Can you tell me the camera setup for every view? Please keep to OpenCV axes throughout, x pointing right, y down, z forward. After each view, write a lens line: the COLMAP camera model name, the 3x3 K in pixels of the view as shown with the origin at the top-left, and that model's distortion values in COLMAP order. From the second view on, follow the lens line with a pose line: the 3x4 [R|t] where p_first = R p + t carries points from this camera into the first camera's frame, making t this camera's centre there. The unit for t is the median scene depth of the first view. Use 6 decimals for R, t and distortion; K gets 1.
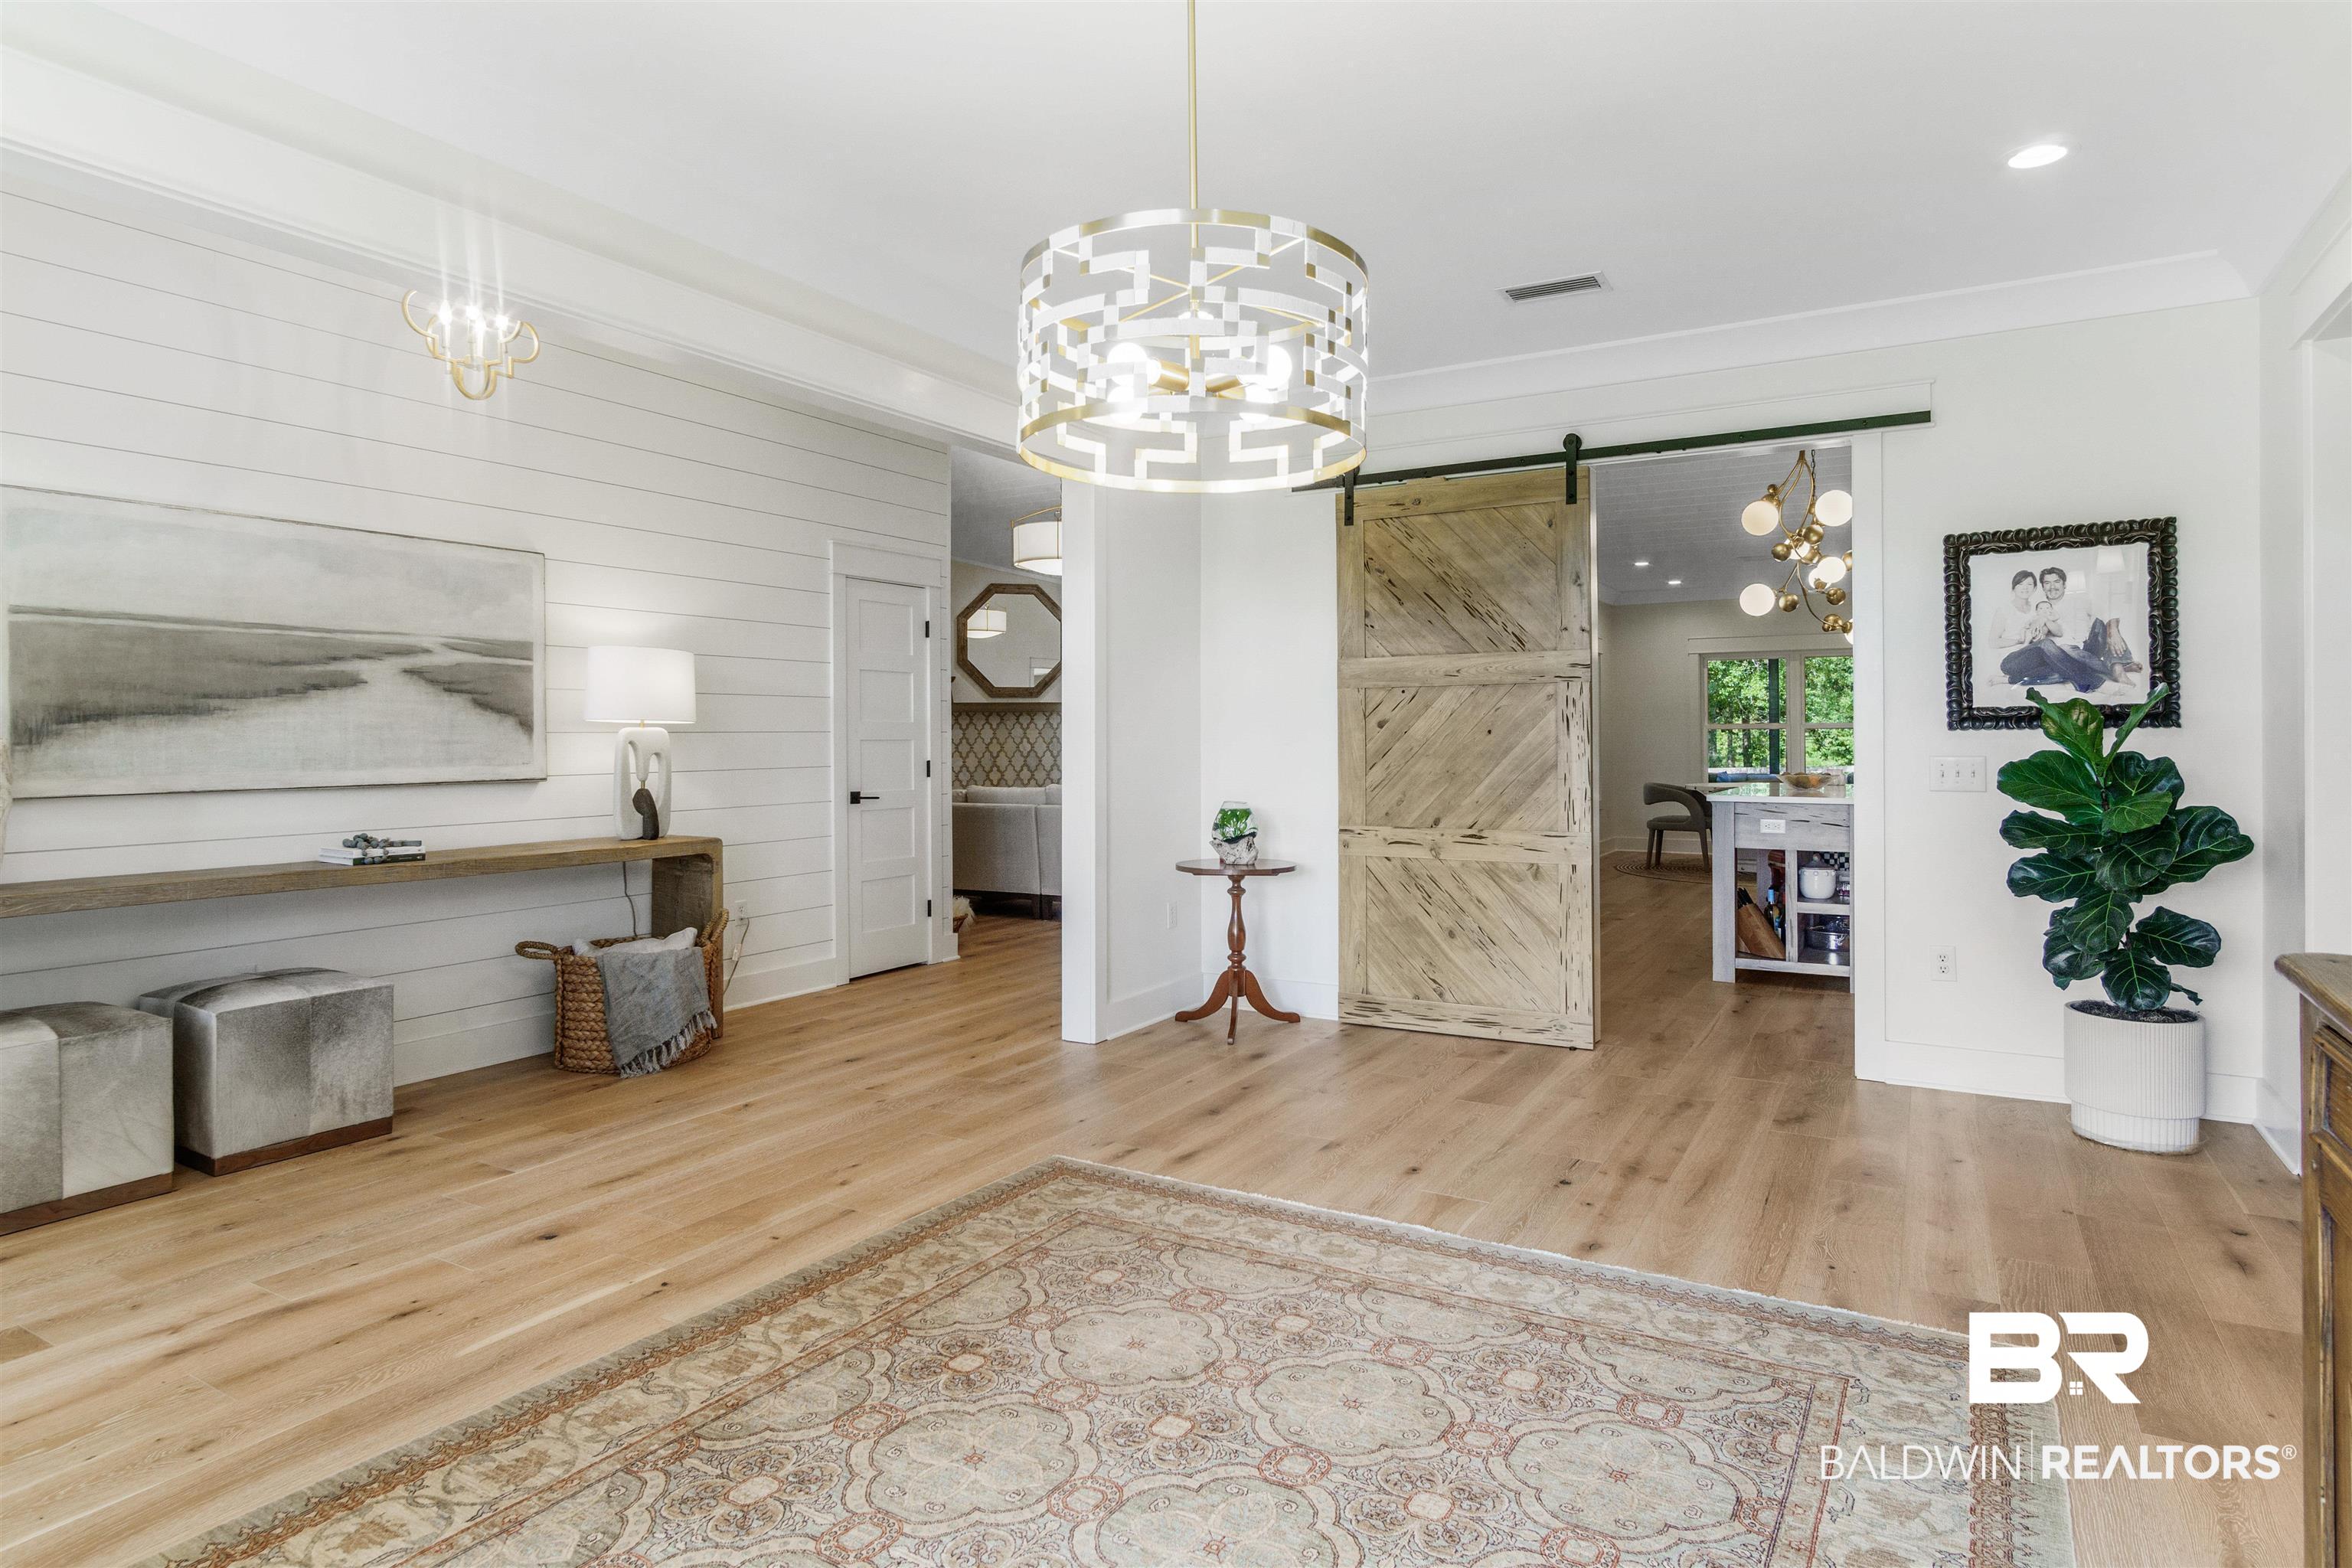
lens RADIAL K [[1256.3, 0, 1189.1], [0, 1256.3, 735.9], [0, 0, 1]] dist [-0.016964, 0.001493]
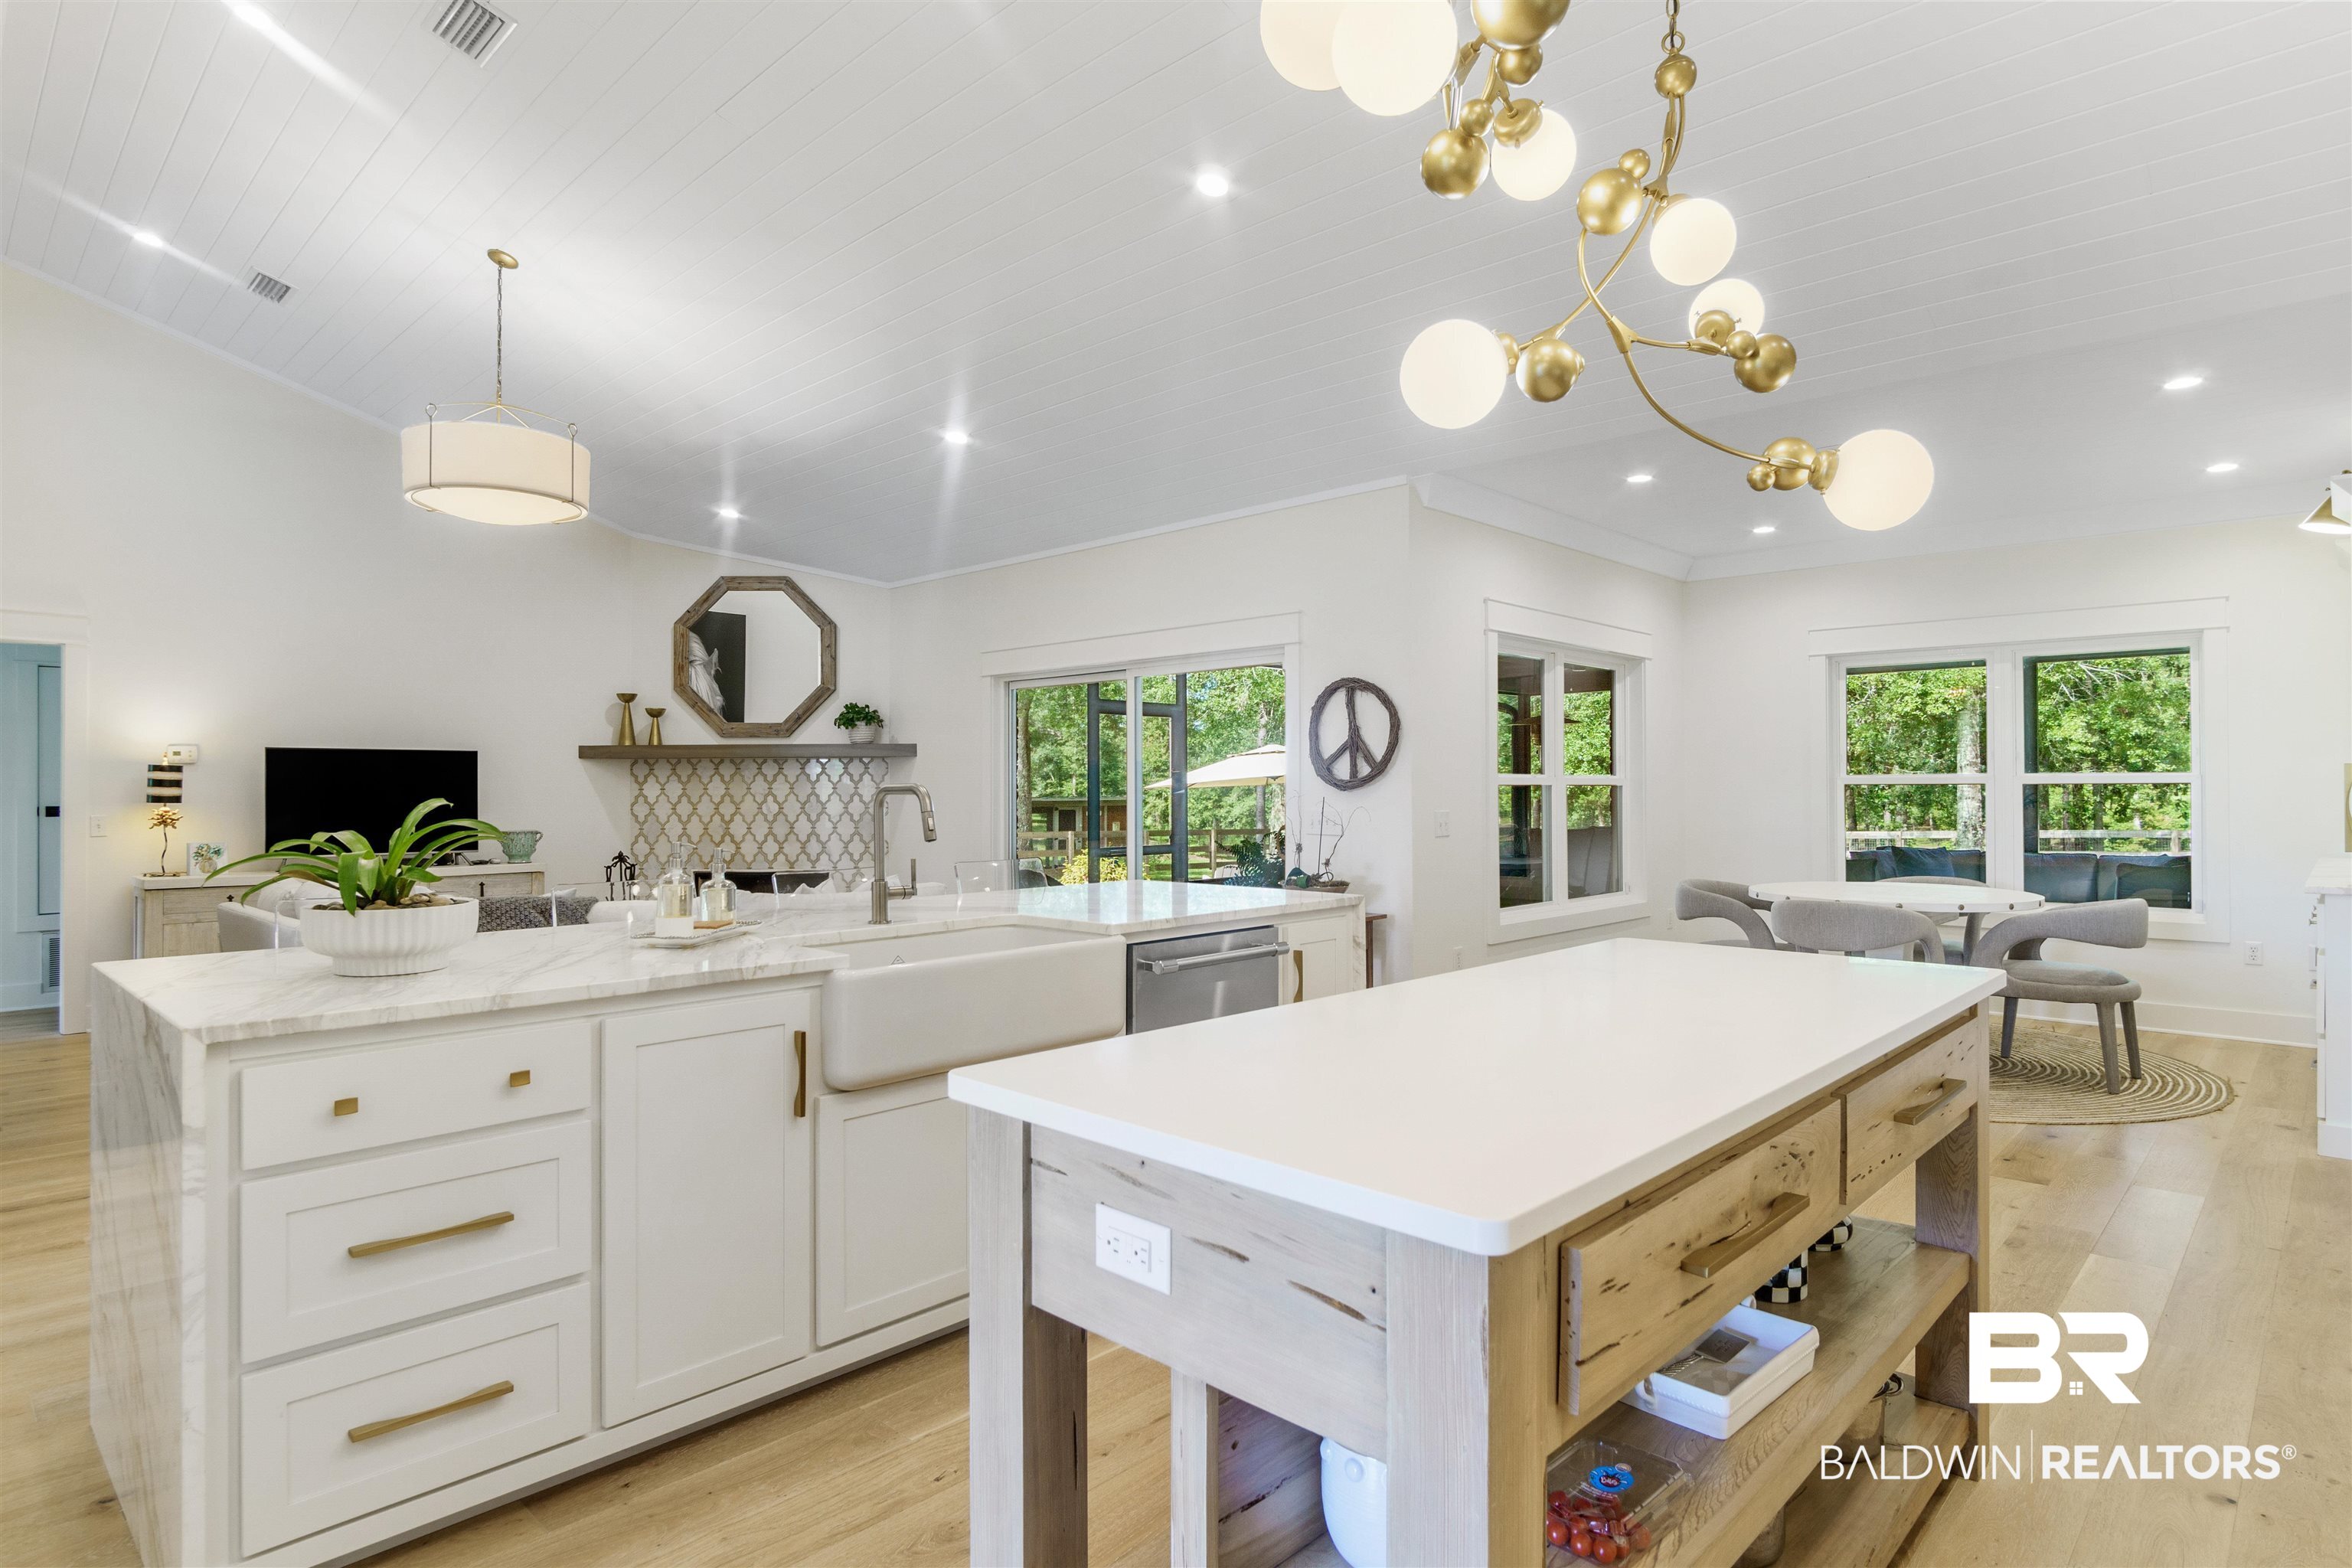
lens RADIAL K [[1256.3, 0, 1170.6], [0, 1256.3, 774.8], [0, 0, 1]] dist [-0.016964, 0.001493]
pose [[0.967529, 0.000753, -0.252760, 0.811316], [-0.003138, 0.999954, -0.009032, -0.012677], [0.252742, 0.009532, 0.967487, 1.196014]]
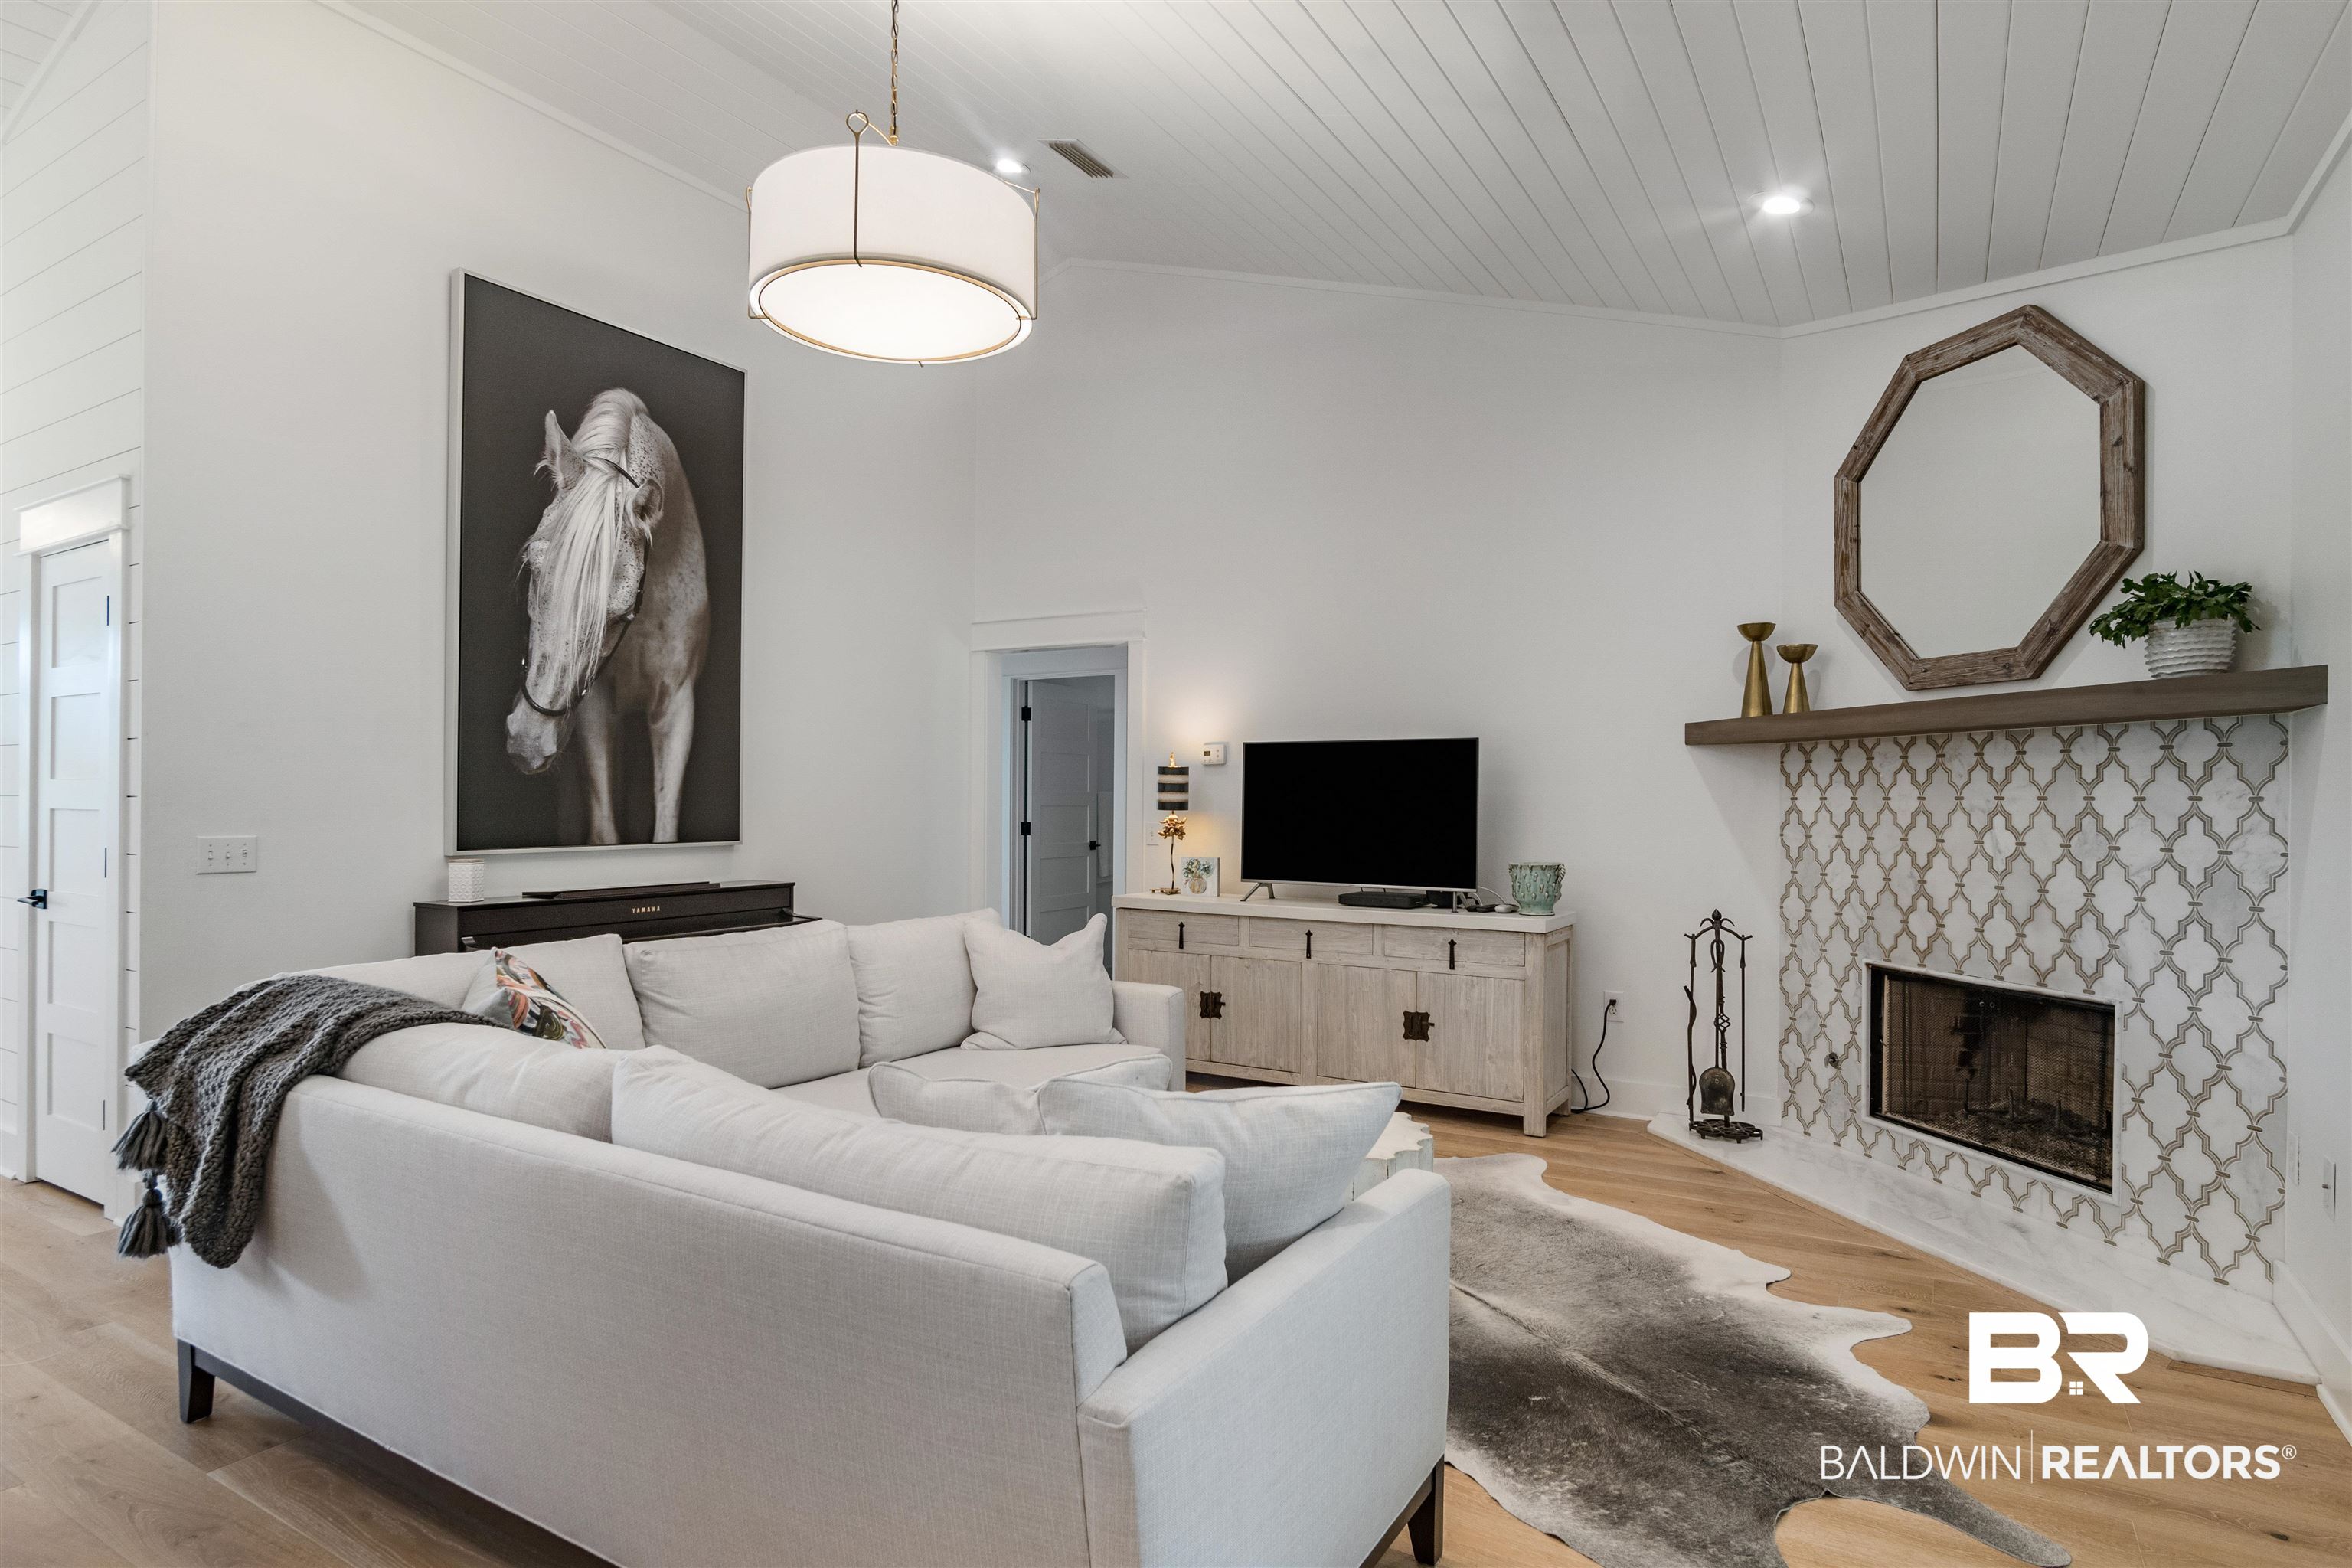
lens RADIAL K [[1256.3, 0, 1188.1], [0, 1256.3, 786.6], [0, 0, 1]] dist [-0.016964, 0.001493]
pose [[-0.033922, 0.001410, -0.999423, 0.567765], [-0.001571, 0.999998, 0.001464, -0.015742], [0.999423, 0.001619, -0.033920, 2.533753]]
